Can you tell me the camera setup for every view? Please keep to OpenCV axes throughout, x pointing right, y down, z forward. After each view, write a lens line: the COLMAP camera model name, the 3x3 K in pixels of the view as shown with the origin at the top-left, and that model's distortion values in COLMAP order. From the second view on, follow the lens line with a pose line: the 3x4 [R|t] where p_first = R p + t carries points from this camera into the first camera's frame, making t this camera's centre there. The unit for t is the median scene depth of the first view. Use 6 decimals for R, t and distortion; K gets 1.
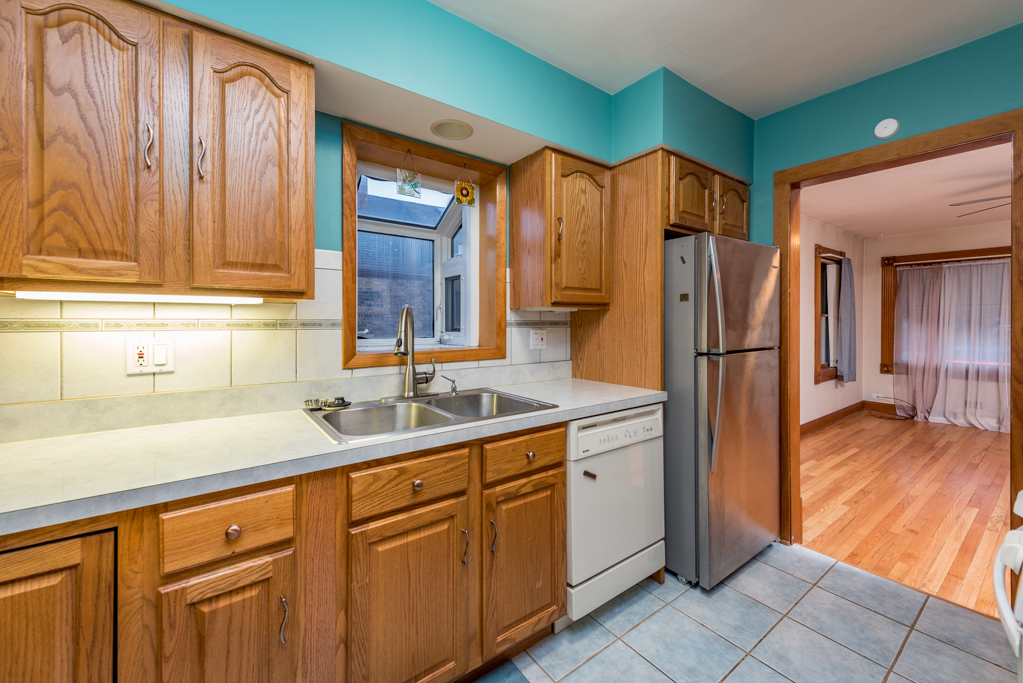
lens RADIAL K [[400.3, 0, 511.2], [0, 400.3, 322.1], [0, 0, 1]] dist [0.027142, 0.000230]
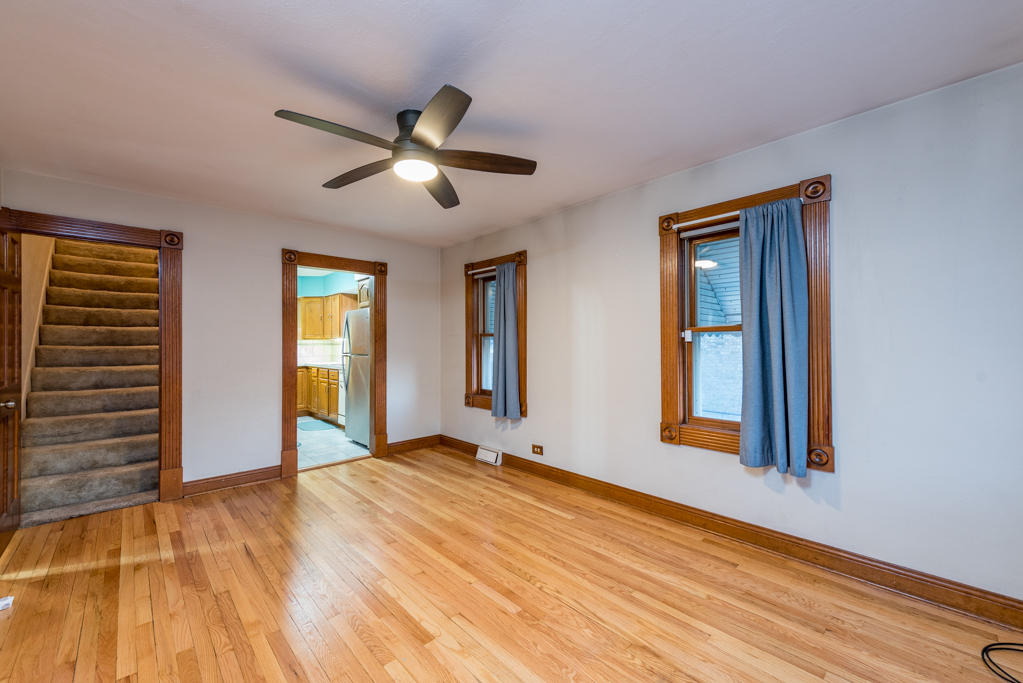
lens RADIAL K [[412.4, 0, 569.9], [0, 412.4, 340.1], [0, 0, 1]] dist [0.013605, -0.000169]
pose [[0.181564, -0.007047, -0.983354, 2.309465], [0.003301, 0.999973, -0.006557, 0.004458], [0.983374, -0.002055, 0.181582, 1.281904]]
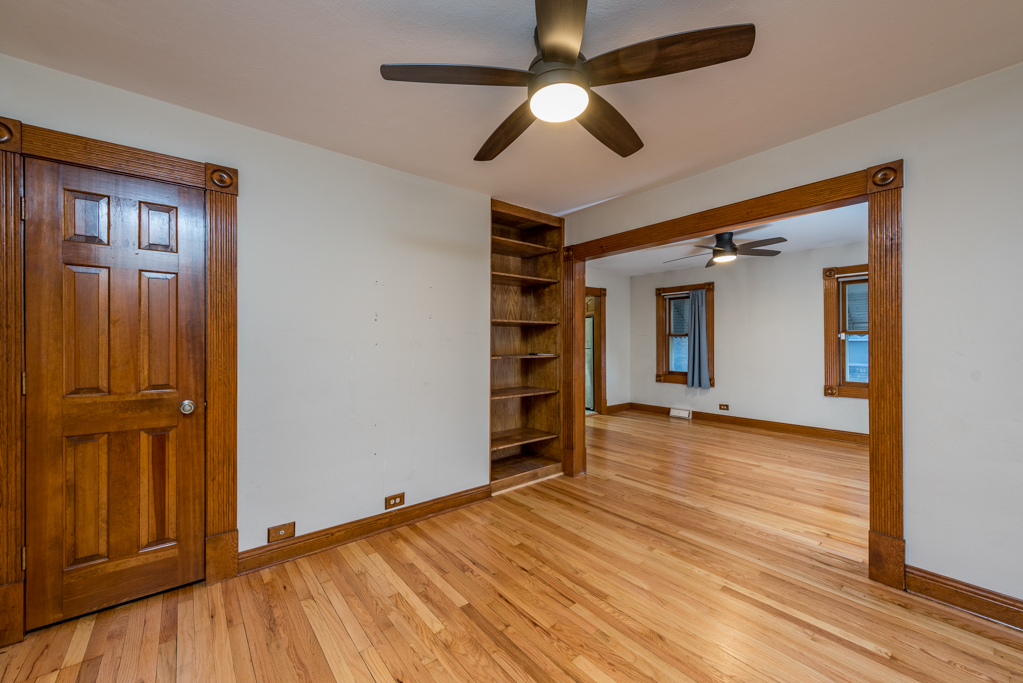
lens RADIAL K [[412.4, 0, 569.9], [0, 412.4, 340.1], [0, 0, 1]] dist [0.013605, -0.000169]
pose [[0.113655, -0.003460, -0.993514, 3.050604], [0.003560, 0.999989, -0.003075, 0.005889], [0.993514, -0.003187, 0.113666, 0.338386]]
